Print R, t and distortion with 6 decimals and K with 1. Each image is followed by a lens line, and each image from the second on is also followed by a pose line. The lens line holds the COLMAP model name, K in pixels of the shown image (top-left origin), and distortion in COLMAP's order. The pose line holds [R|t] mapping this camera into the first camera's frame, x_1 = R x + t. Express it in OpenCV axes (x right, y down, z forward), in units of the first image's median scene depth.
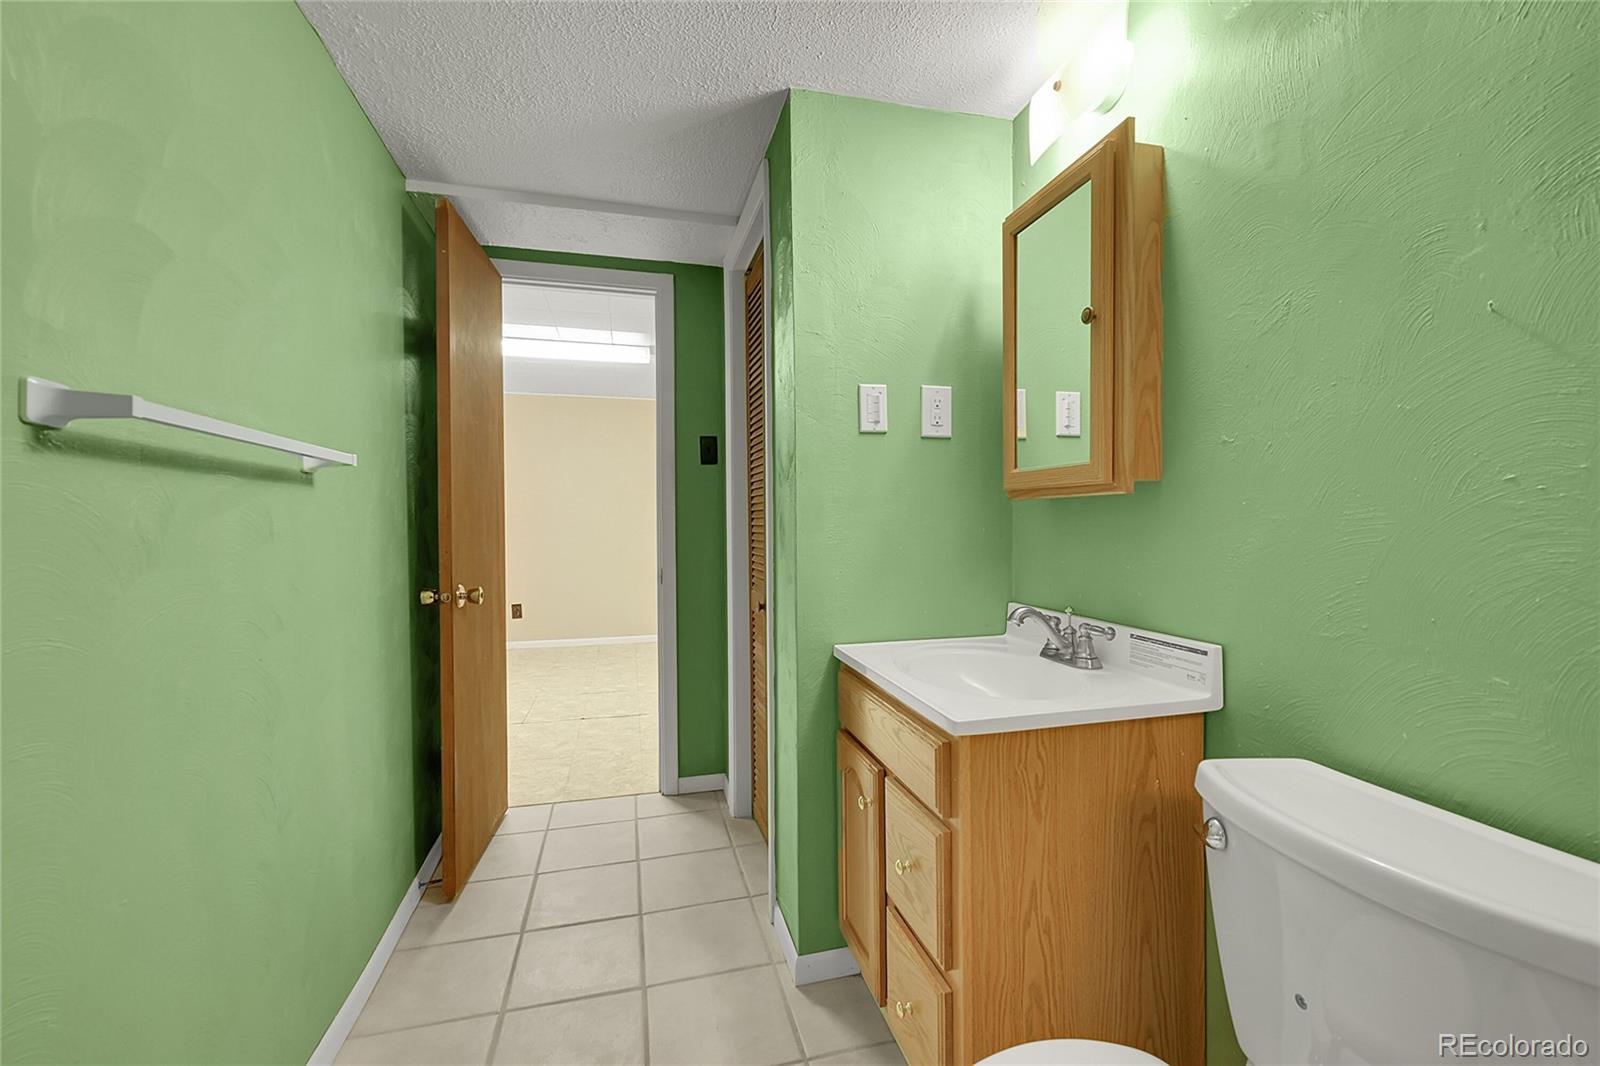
lens RADIAL K [[657.4, 0, 810.1], [0, 657.4, 535.1], [0, 0, 1]] dist [-0.001524, -0.000123]
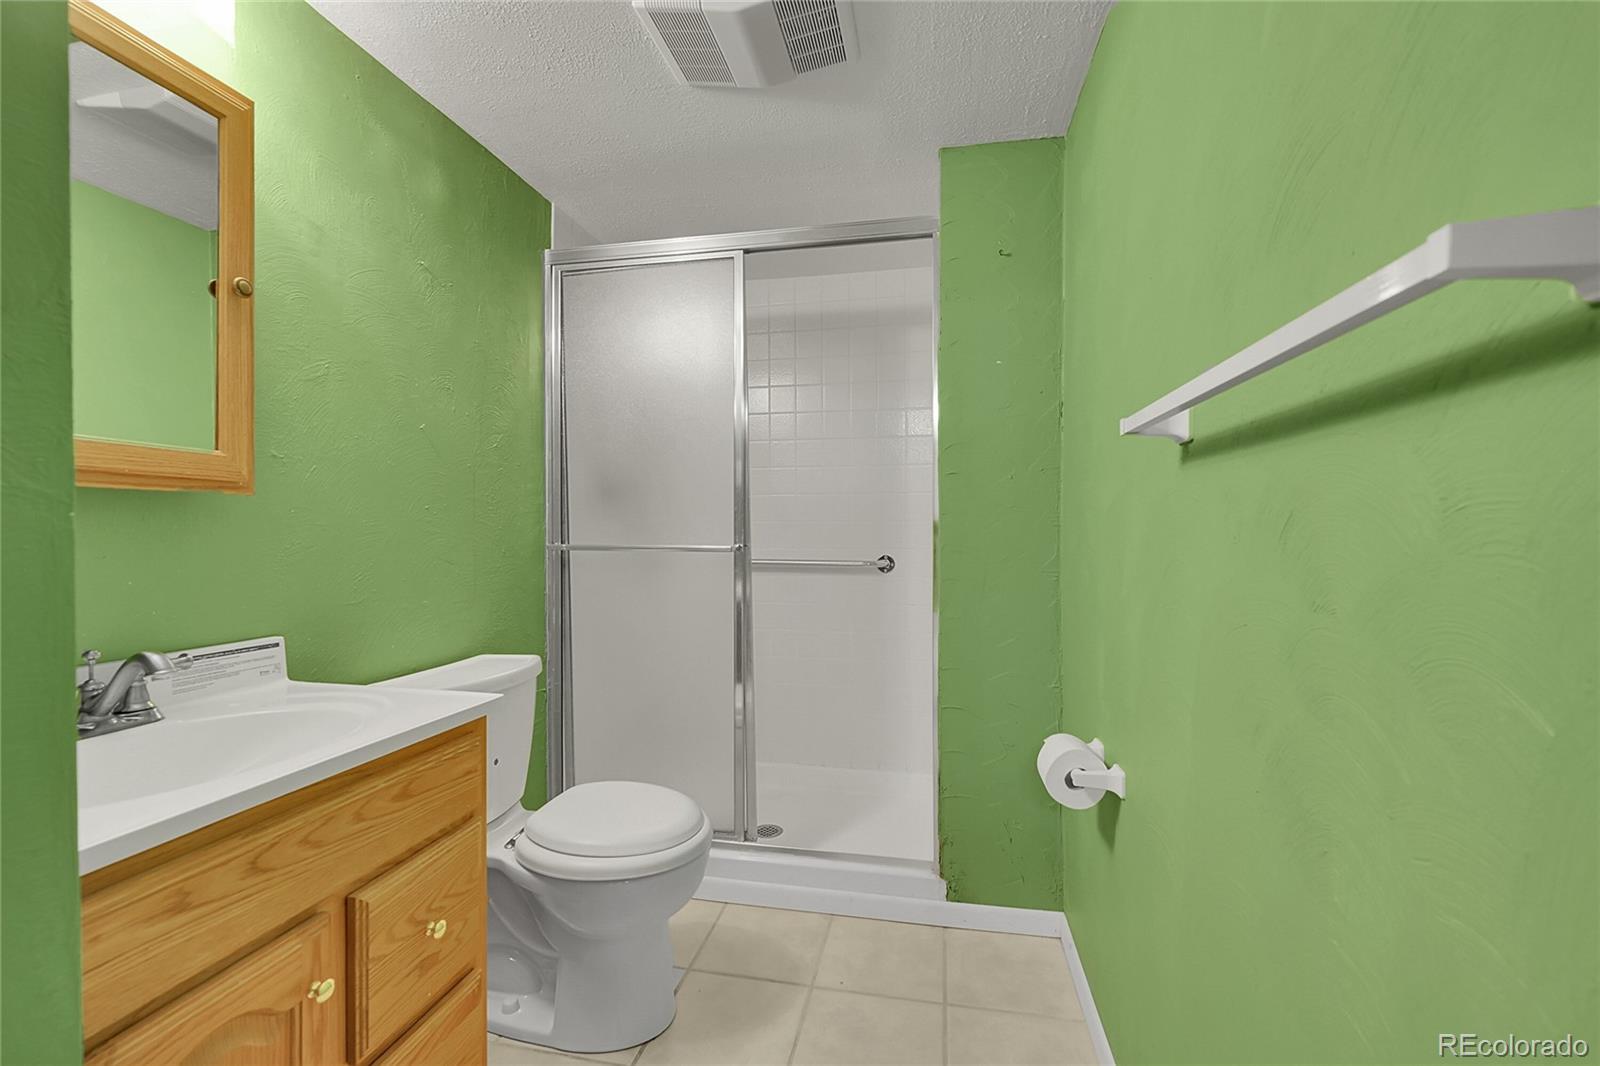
lens RADIAL K [[657.4, 0, 810.1], [0, 657.4, 535.1], [0, 0, 1]] dist [-0.001524, -0.000123]
pose [[-0.895839, 0.003845, 0.444363, -0.654098], [0.013449, 0.999739, 0.018464, -0.012545], [-0.444176, 0.022517, -0.895657, 1.496430]]
